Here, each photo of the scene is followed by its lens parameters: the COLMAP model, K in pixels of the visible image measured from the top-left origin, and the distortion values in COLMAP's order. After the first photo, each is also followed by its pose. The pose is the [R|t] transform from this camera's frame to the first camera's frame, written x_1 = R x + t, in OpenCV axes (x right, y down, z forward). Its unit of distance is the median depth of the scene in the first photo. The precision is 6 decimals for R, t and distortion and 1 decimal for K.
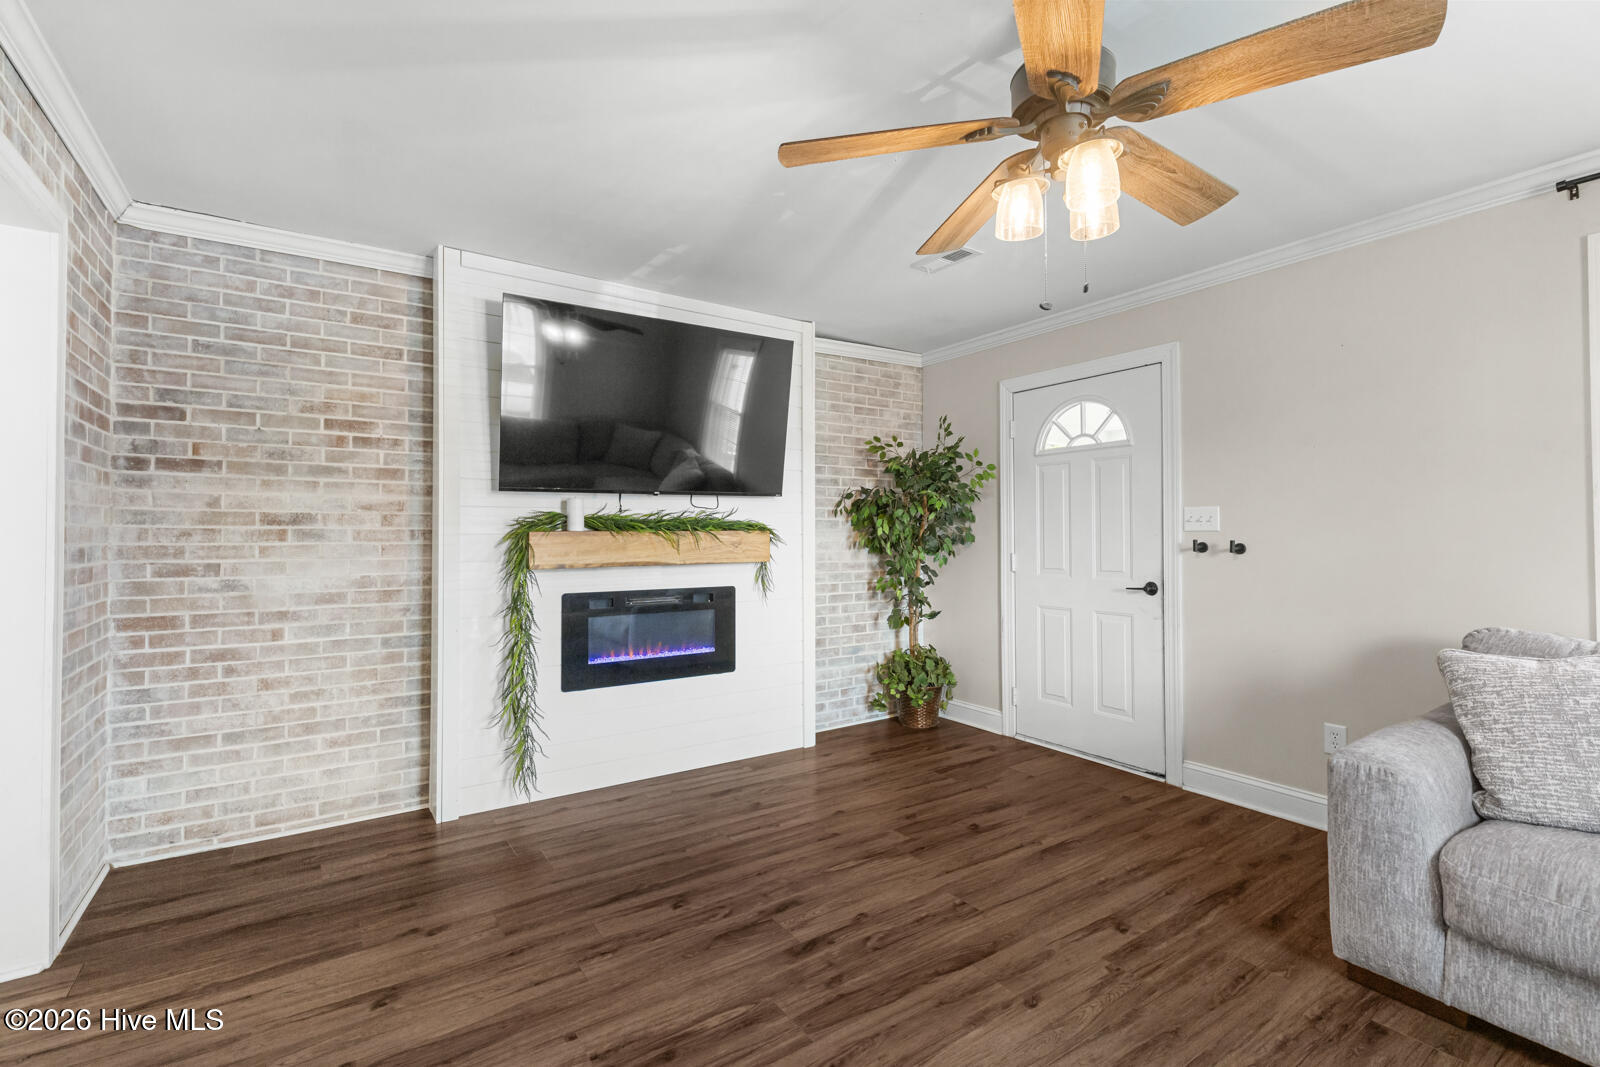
lens RADIAL K [[719.8, 0, 805.7], [0, 719.8, 527.9], [0, 0, 1]] dist [0.008585, -0.000827]
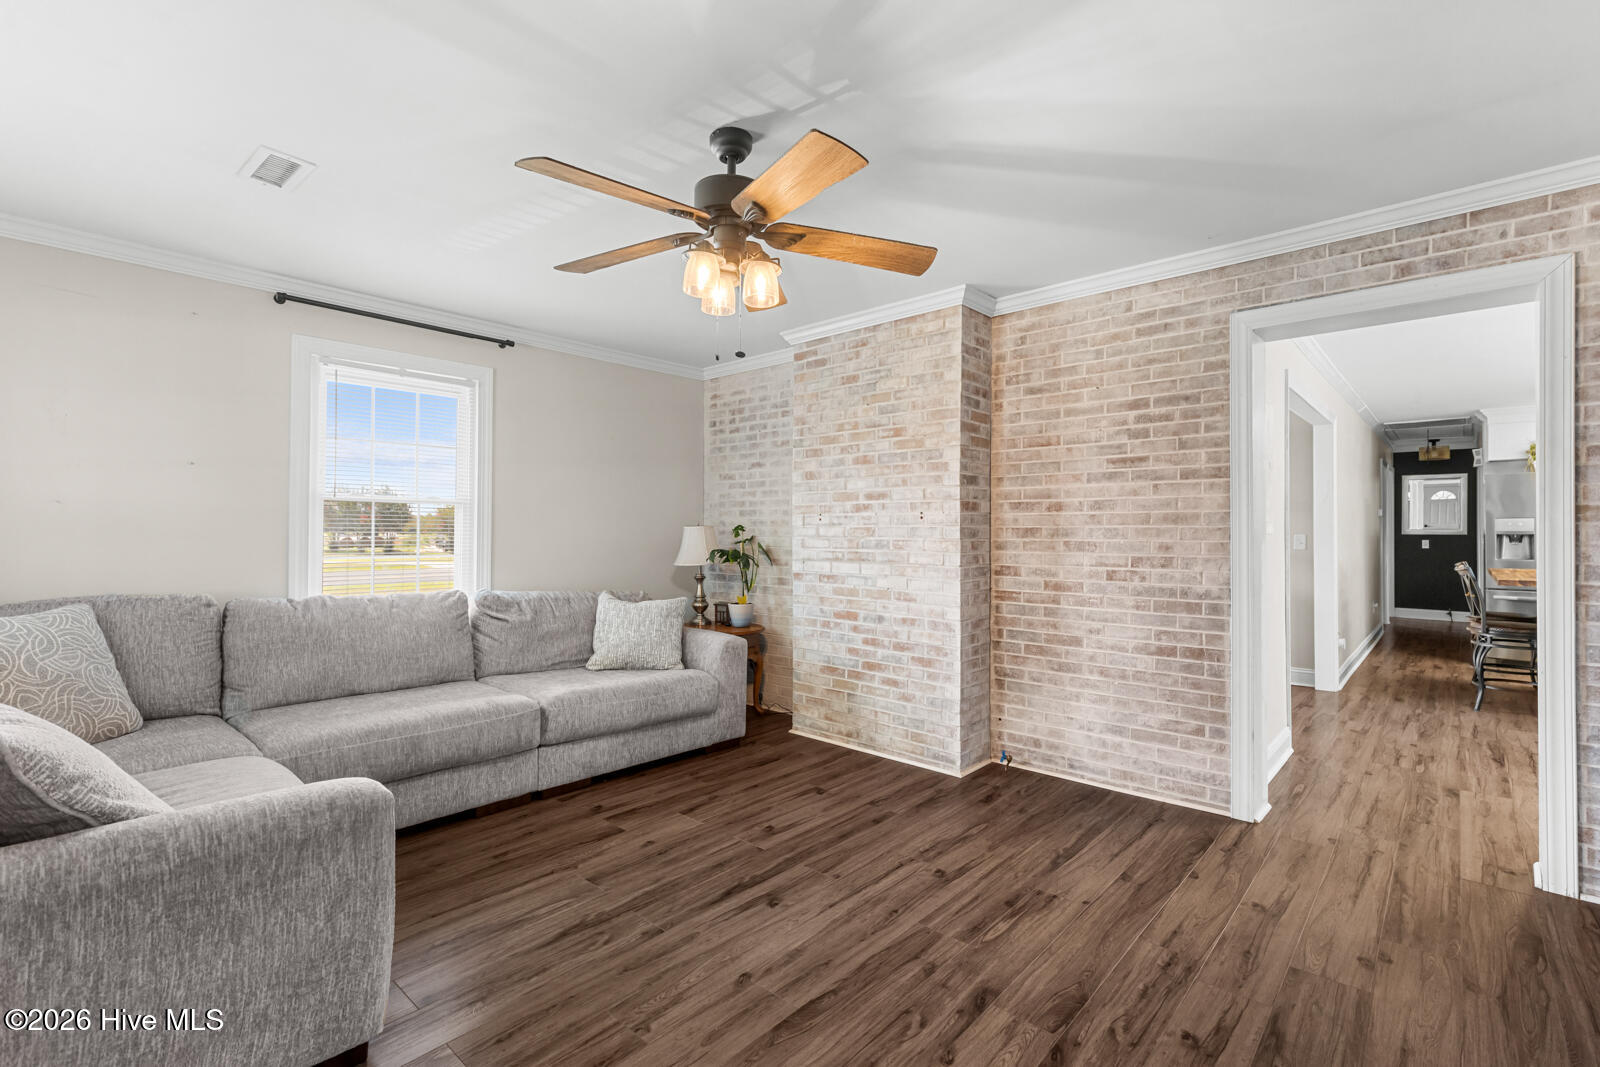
lens RADIAL K [[719.8, 0, 810.6], [0, 719.8, 527.2], [0, 0, 1]] dist [0.008585, -0.000827]
pose [[-0.970201, 0.000434, -0.242300, 0.391987], [0.003807, 0.999902, -0.013454, 0.011767], [0.242271, -0.013976, -0.970108, 1.701103]]
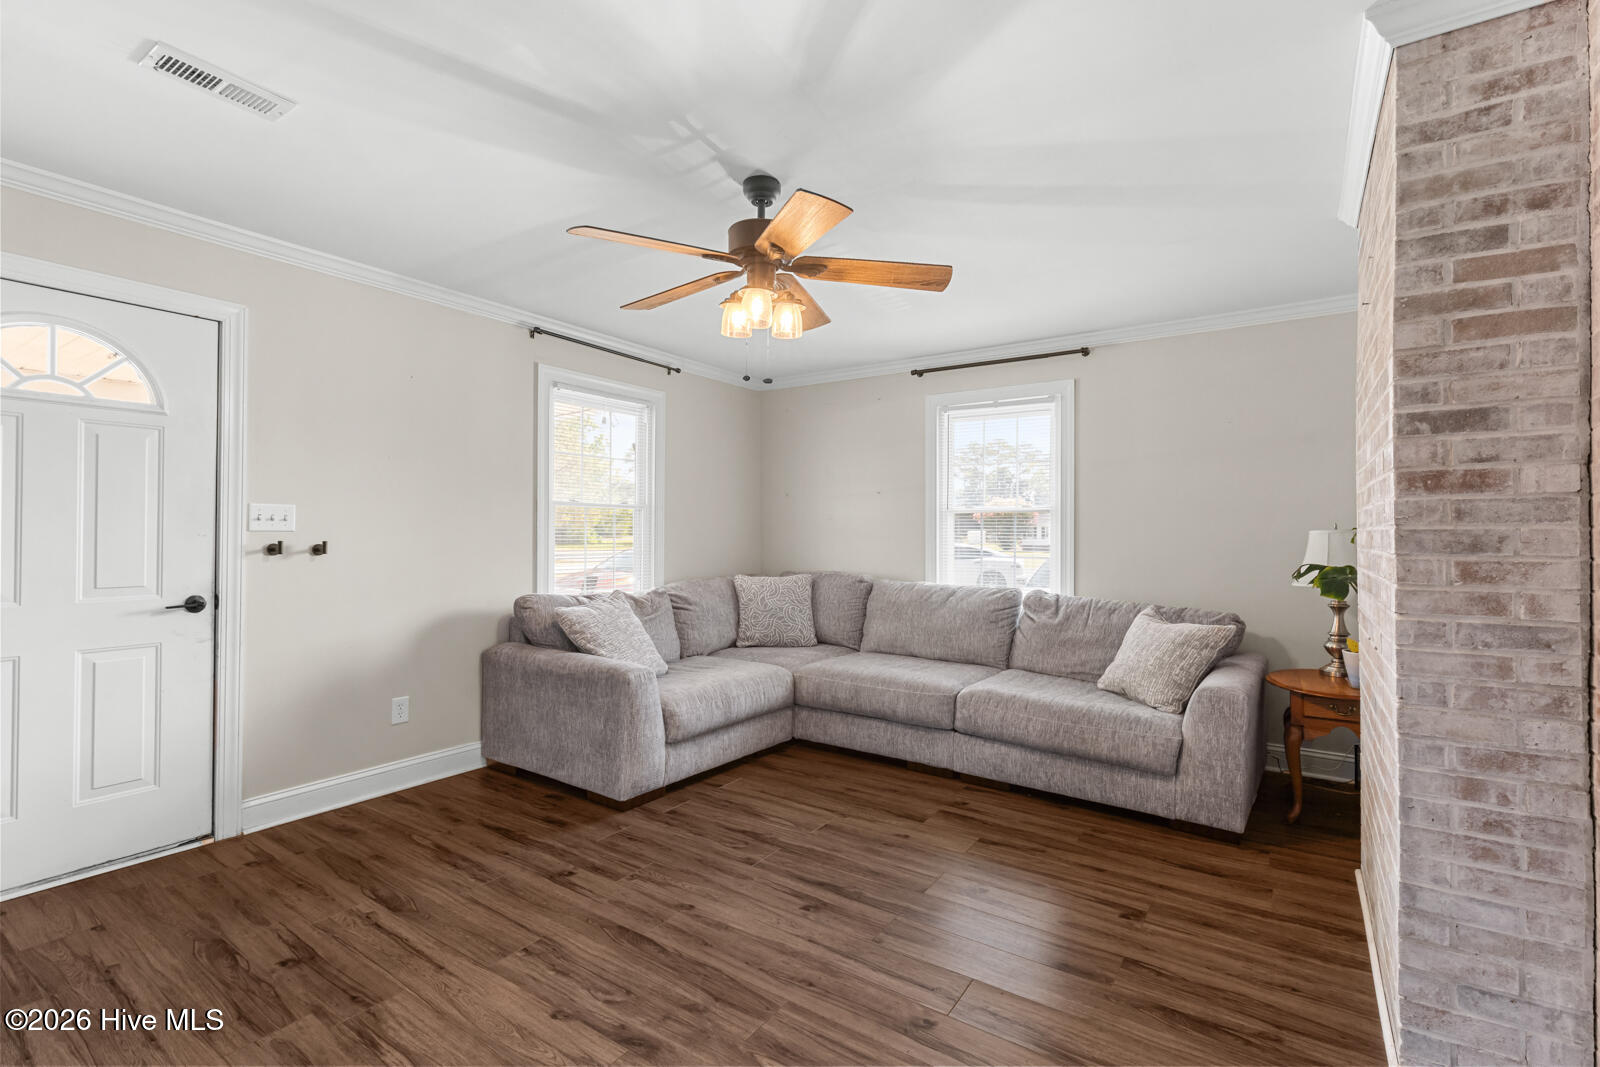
lens RADIAL K [[719.8, 0, 814.2], [0, 719.8, 527.7], [0, 0, 1]] dist [0.008585, -0.000827]
pose [[-0.374756, 0.009127, 0.927078, -0.783591], [-0.011975, 0.999820, -0.014684, 0.007715], [-0.927046, -0.016605, -0.374580, 1.058973]]
